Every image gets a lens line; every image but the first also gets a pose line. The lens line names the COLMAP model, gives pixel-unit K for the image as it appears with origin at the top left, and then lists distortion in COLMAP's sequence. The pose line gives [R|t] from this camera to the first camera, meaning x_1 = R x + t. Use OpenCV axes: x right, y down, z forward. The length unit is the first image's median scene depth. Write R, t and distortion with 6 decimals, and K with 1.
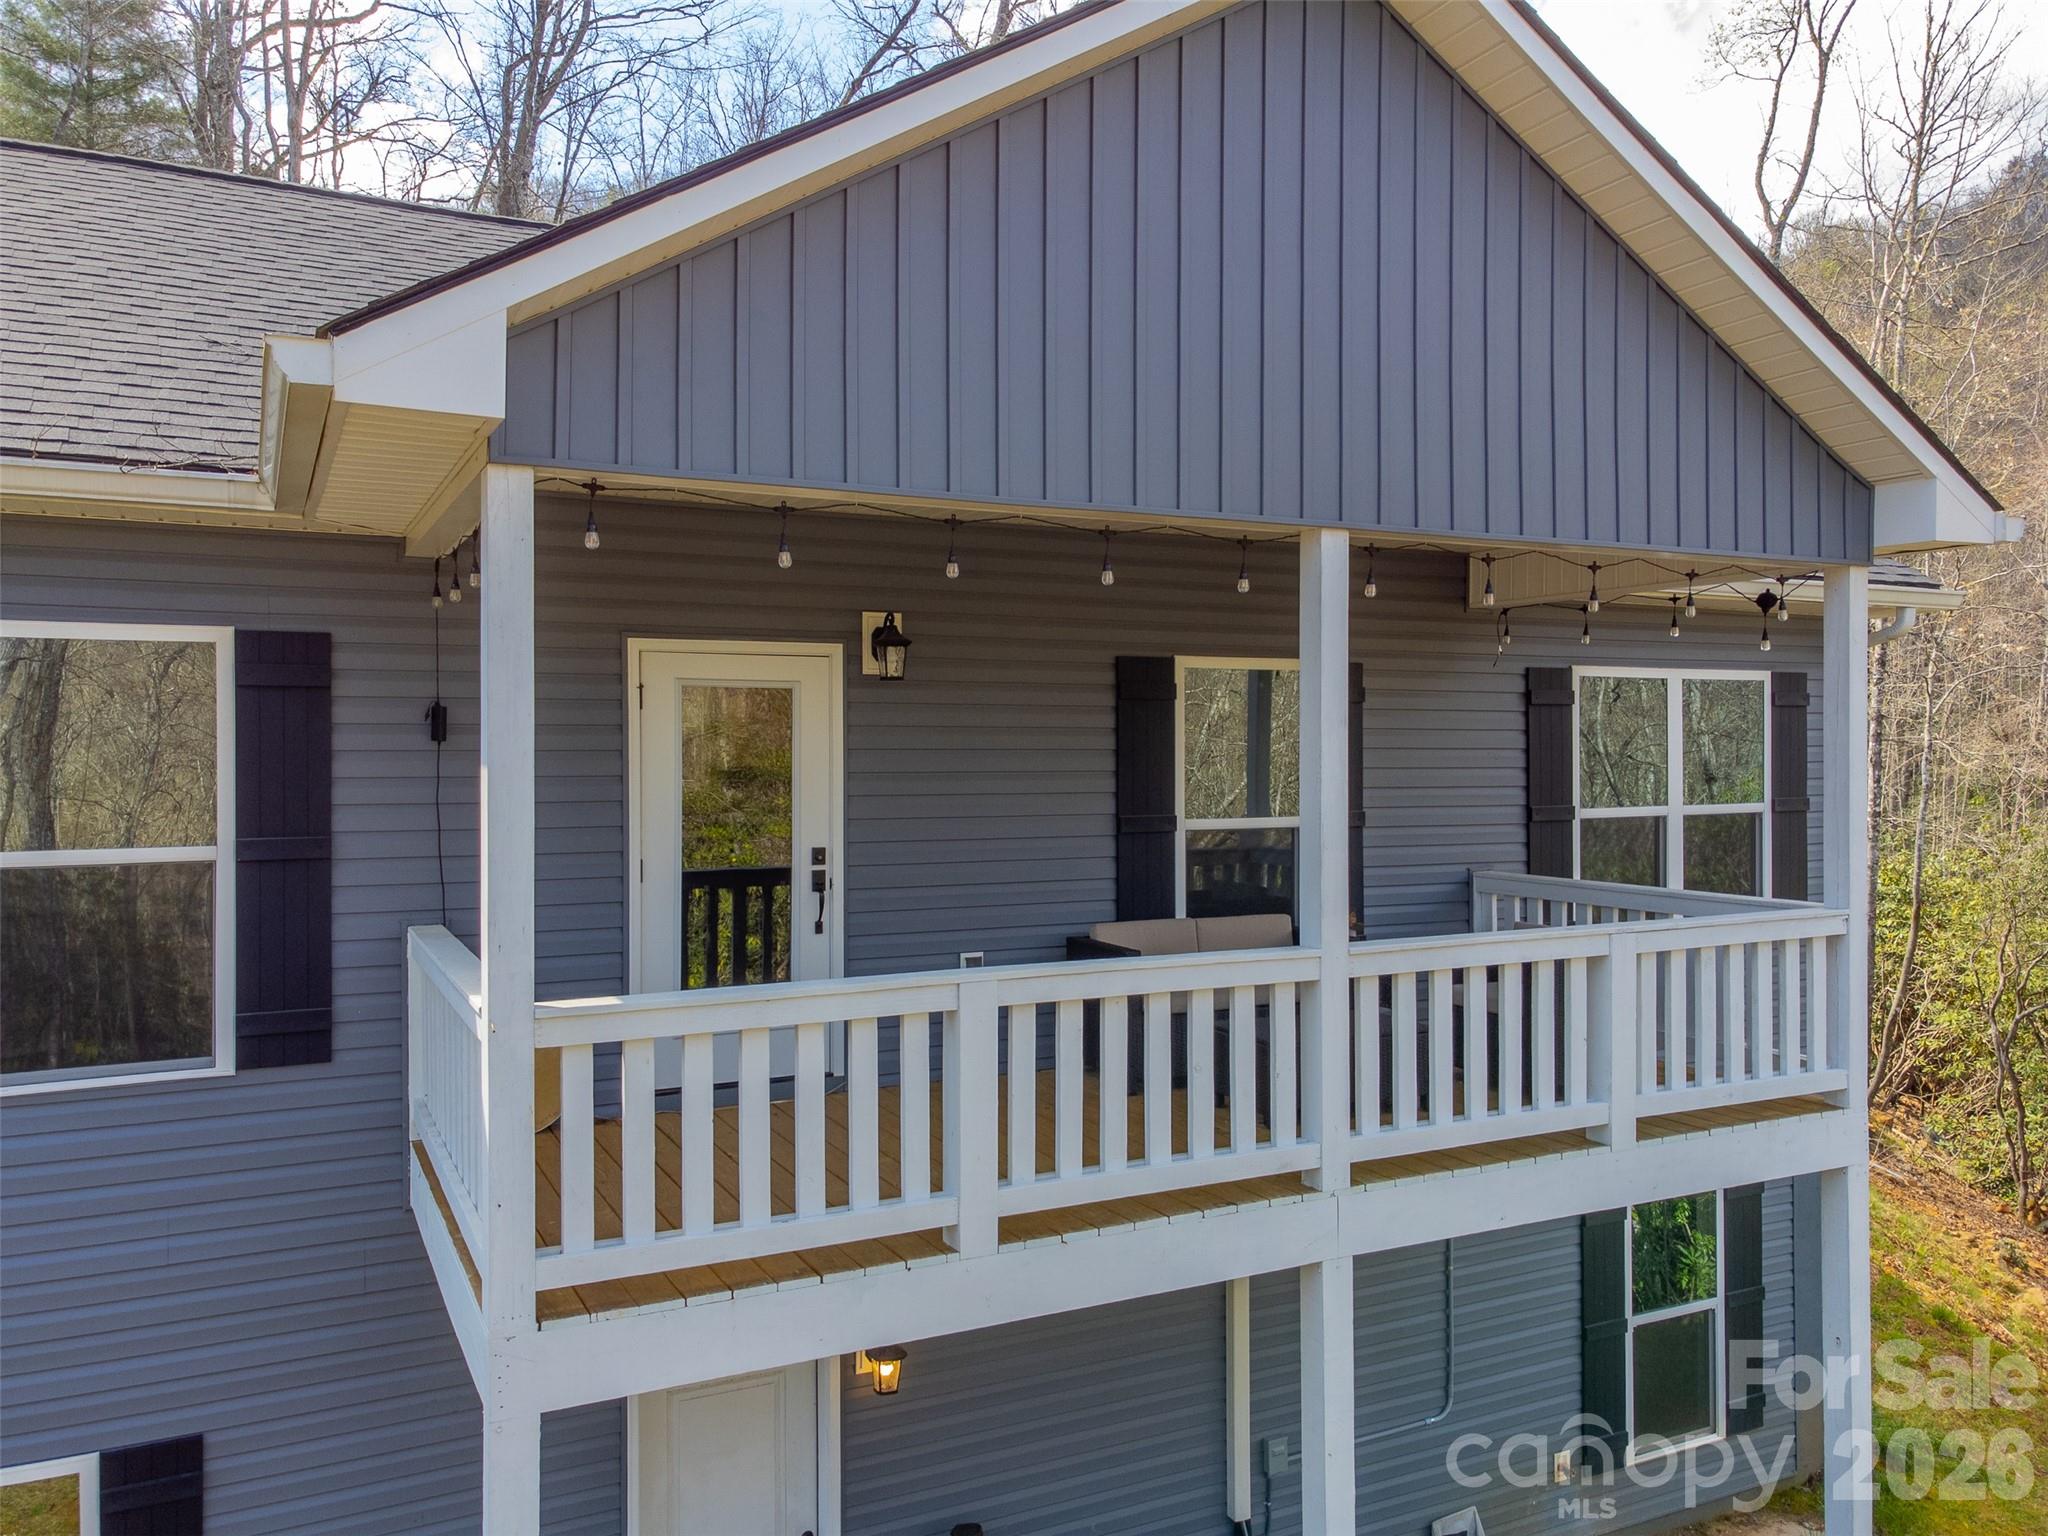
lens RADIAL K [[1543.2, 0, 1037.6], [0, 1543.2, 763.2], [0, 0, 1]] dist [0.031537, -0.005310]
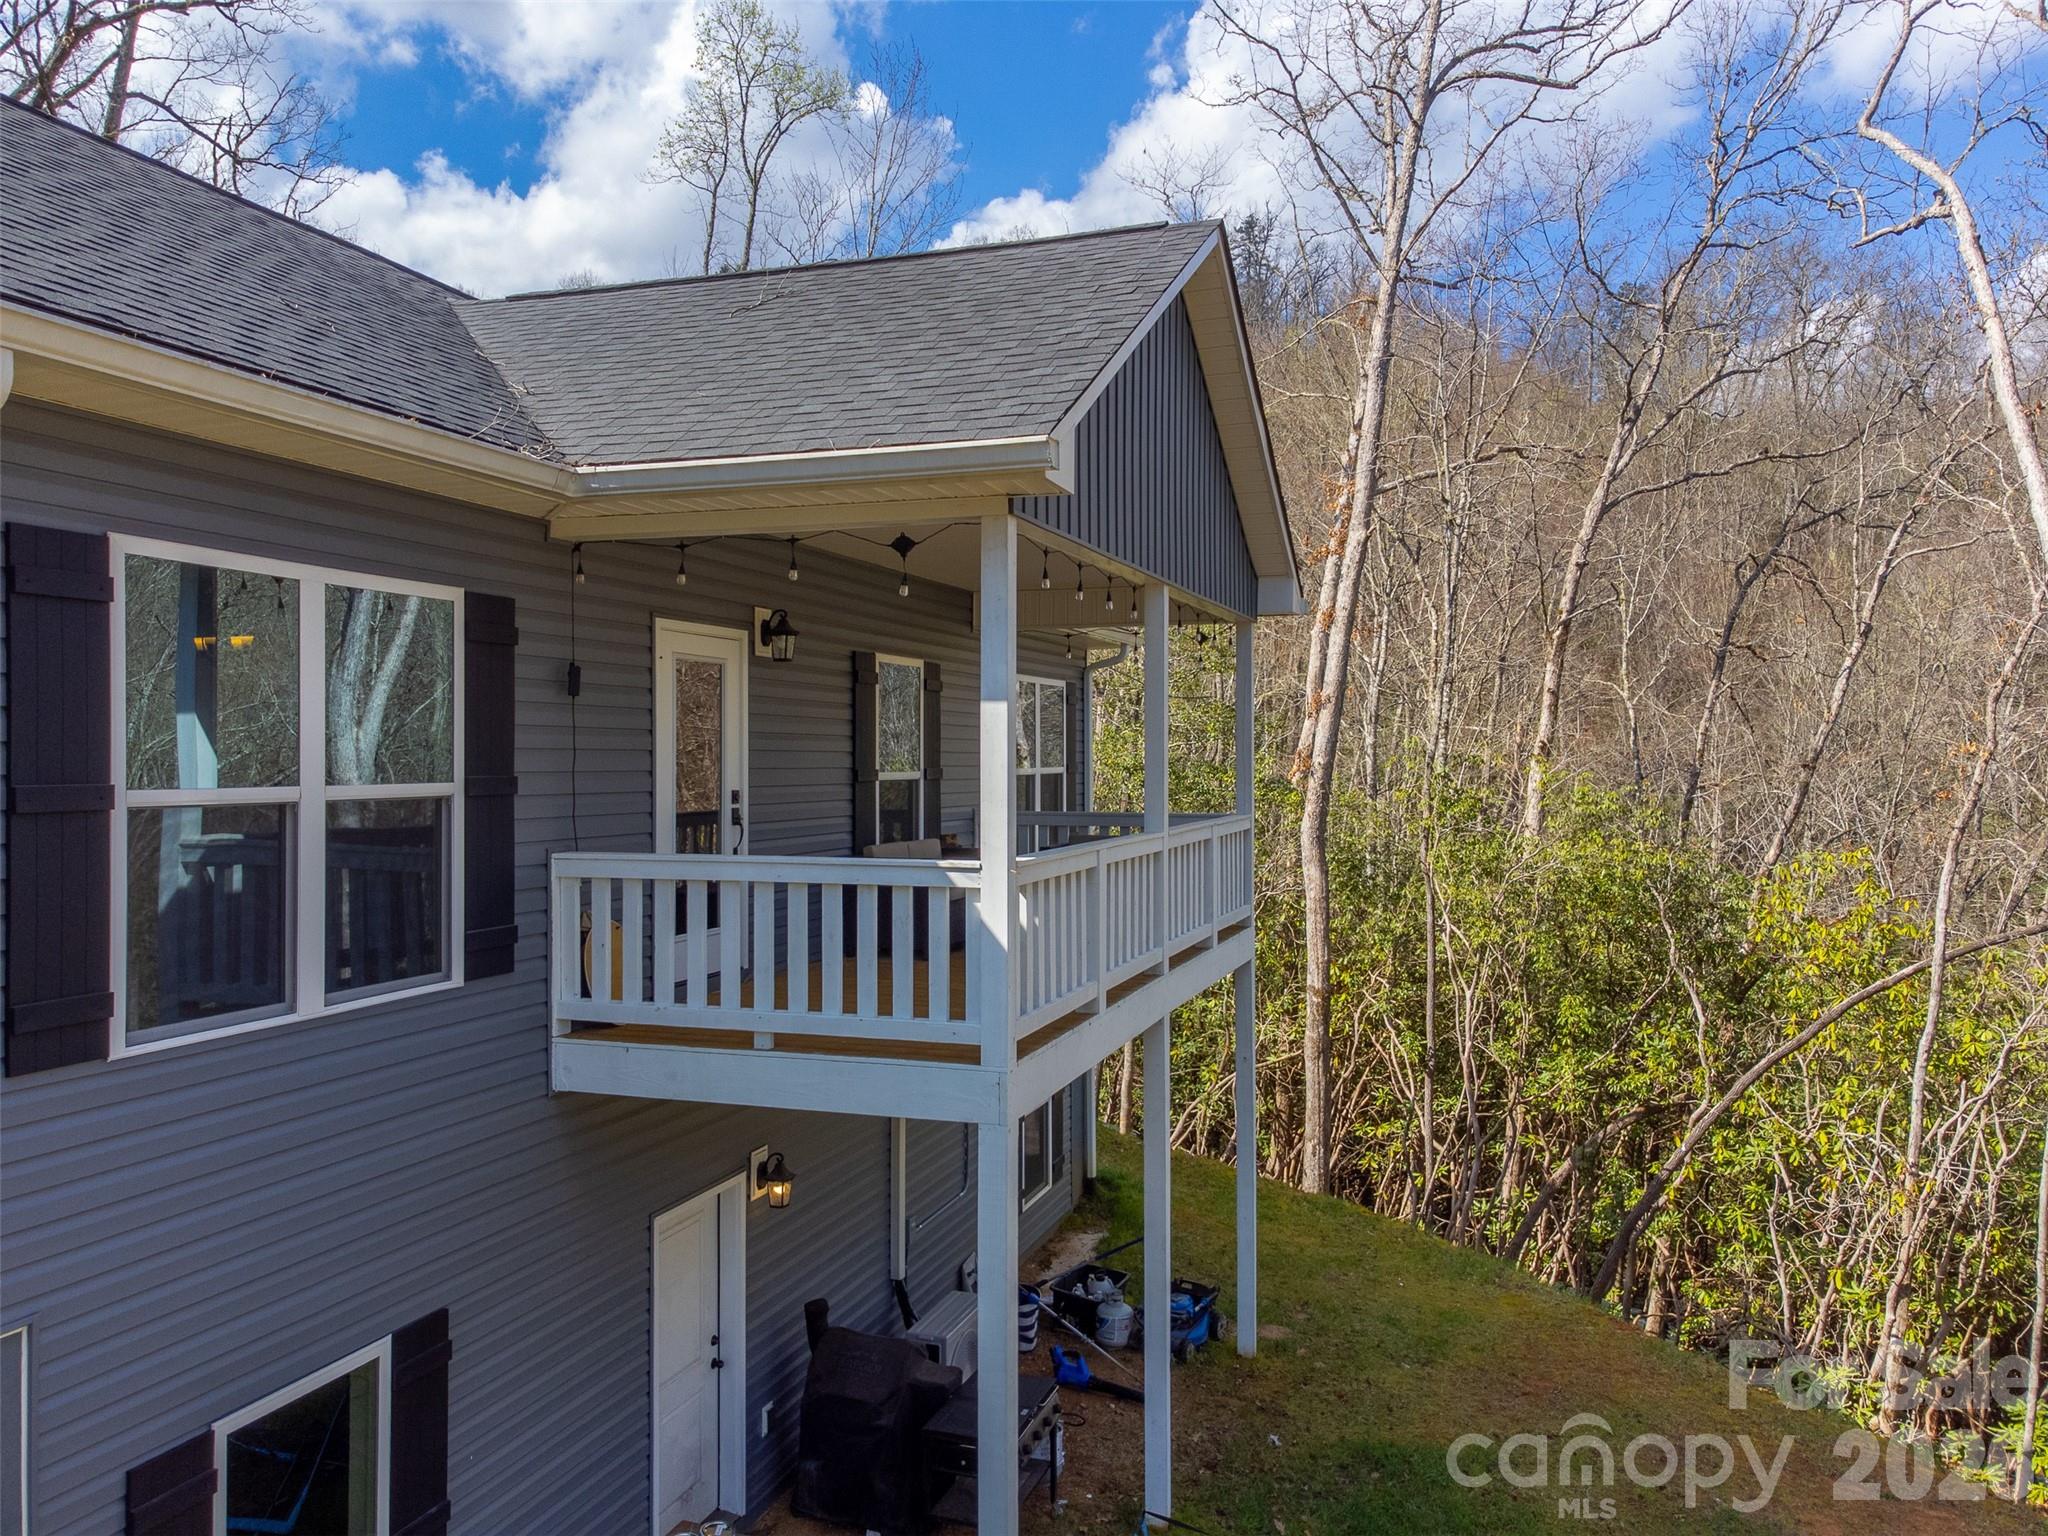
lens RADIAL K [[1543.2, 0, 1012.5], [0, 1543.2, 757.7], [0, 0, 1]] dist [0.031537, -0.005310]
pose [[0.712303, 0.011433, 0.701779, -0.993905], [-0.016334, 0.999867, 0.000291, 0.027133], [-0.701682, -0.011670, 0.712395, -0.073046]]
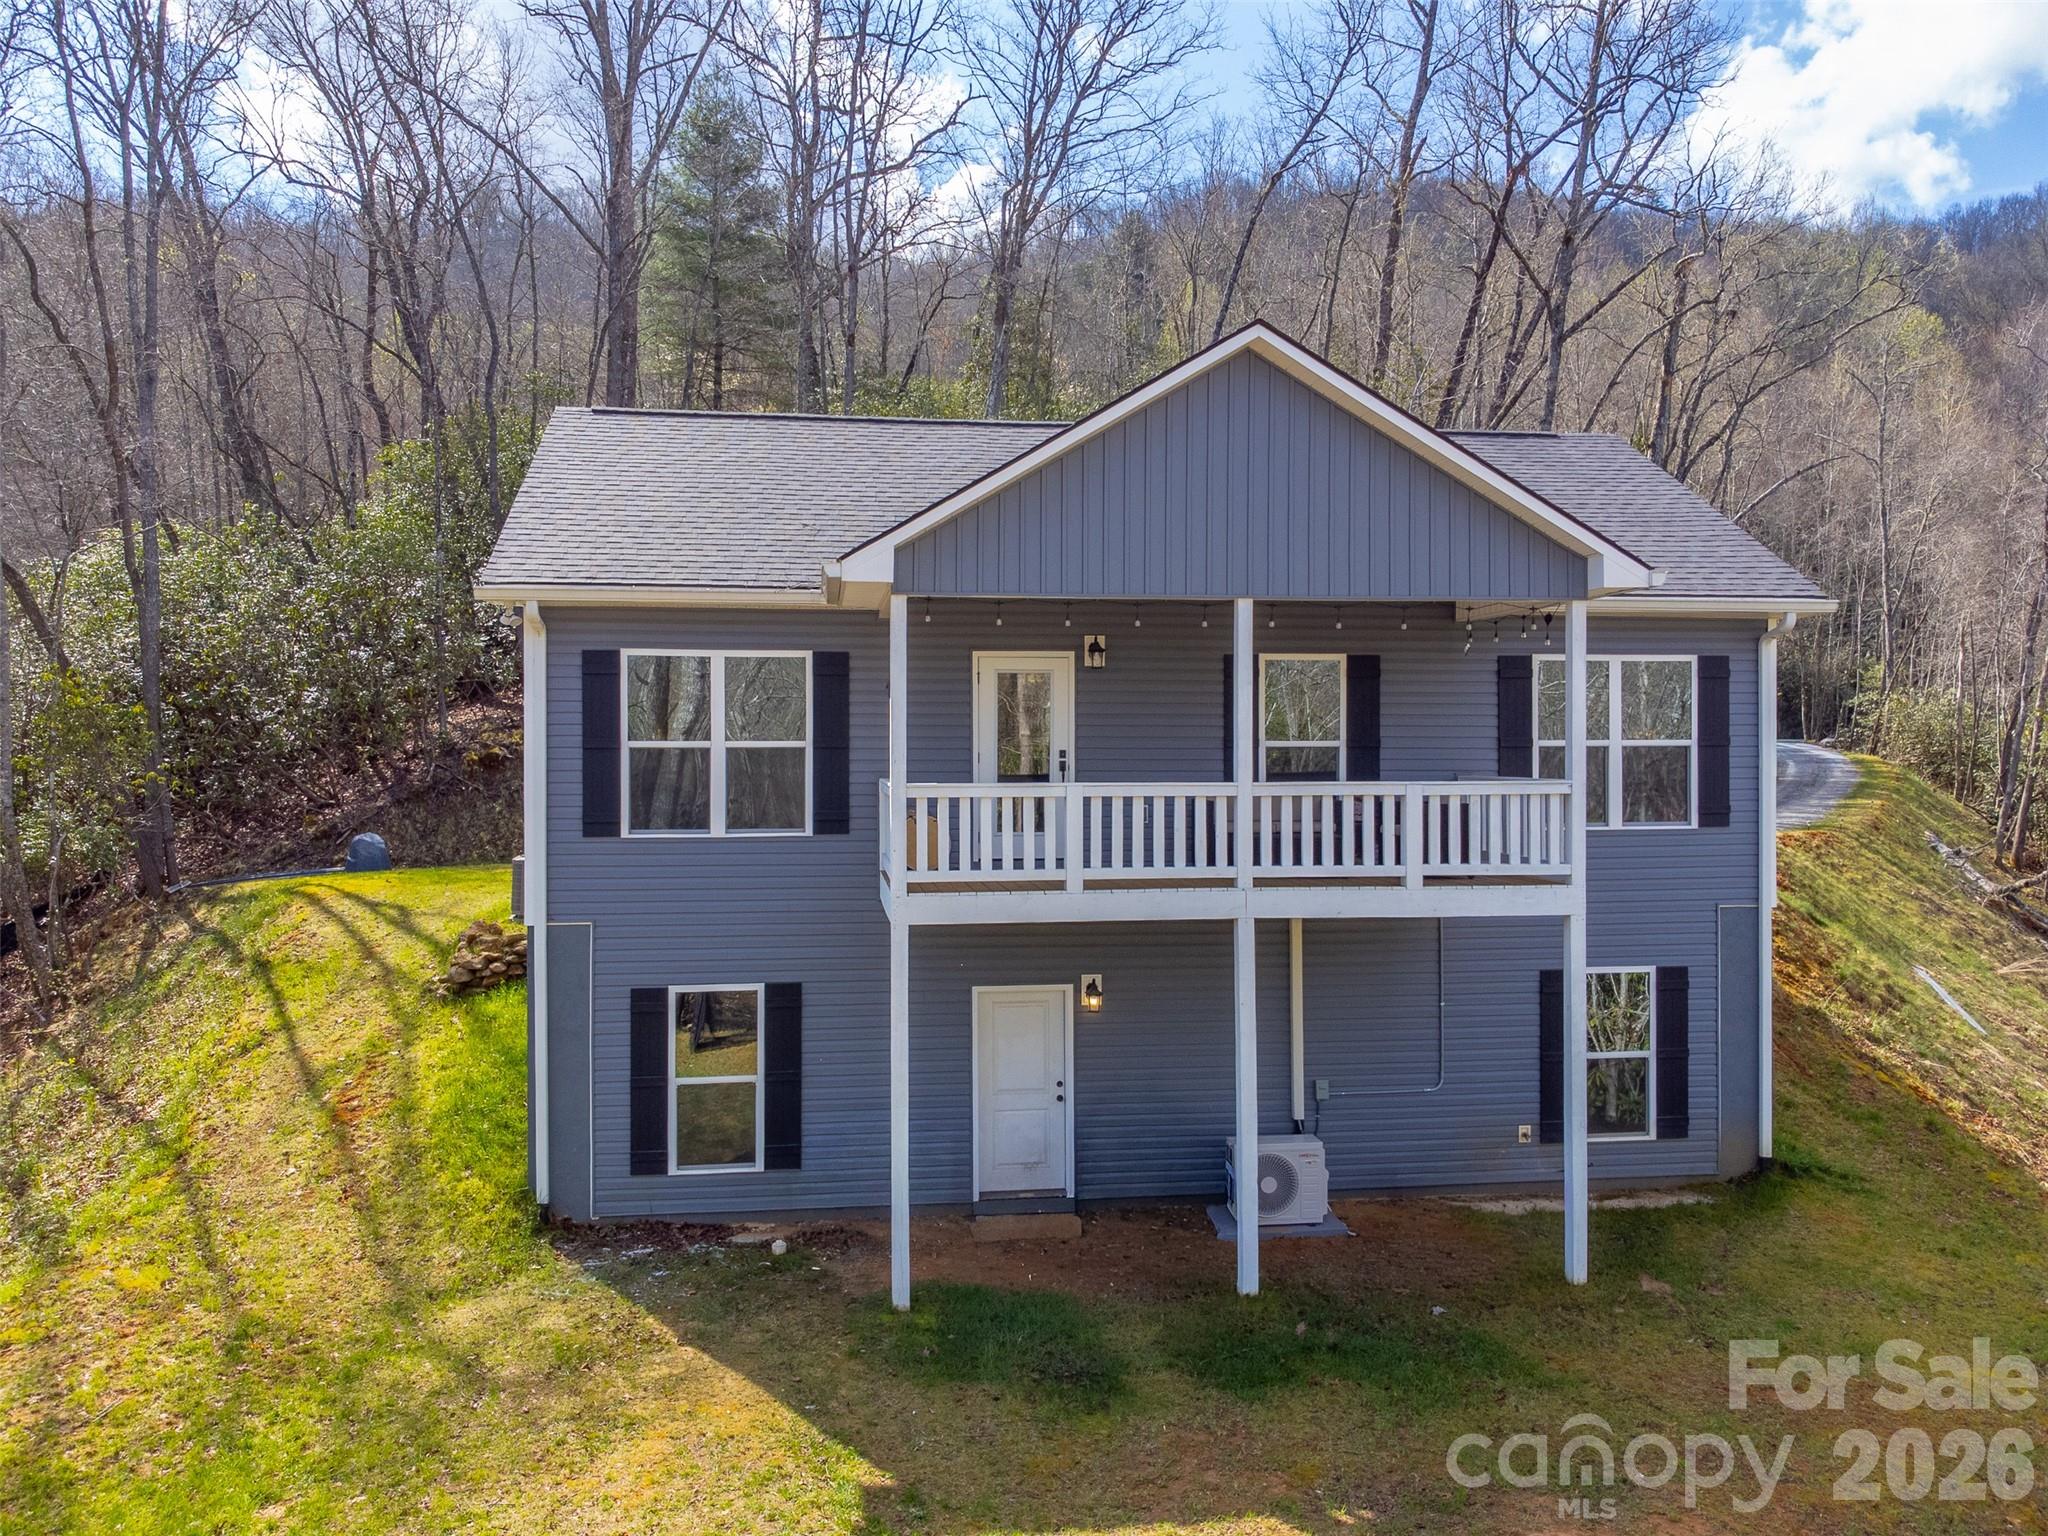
lens RADIAL K [[1543.2, 0, 1029.6], [0, 1543.2, 772.3], [0, 0, 1]] dist [0.031537, -0.005310]
pose [[0.944378, 0.005713, -0.328814, 0.569451], [-0.003770, 0.999971, 0.006545, 0.081380], [0.328842, -0.004941, 0.944372, -1.111920]]
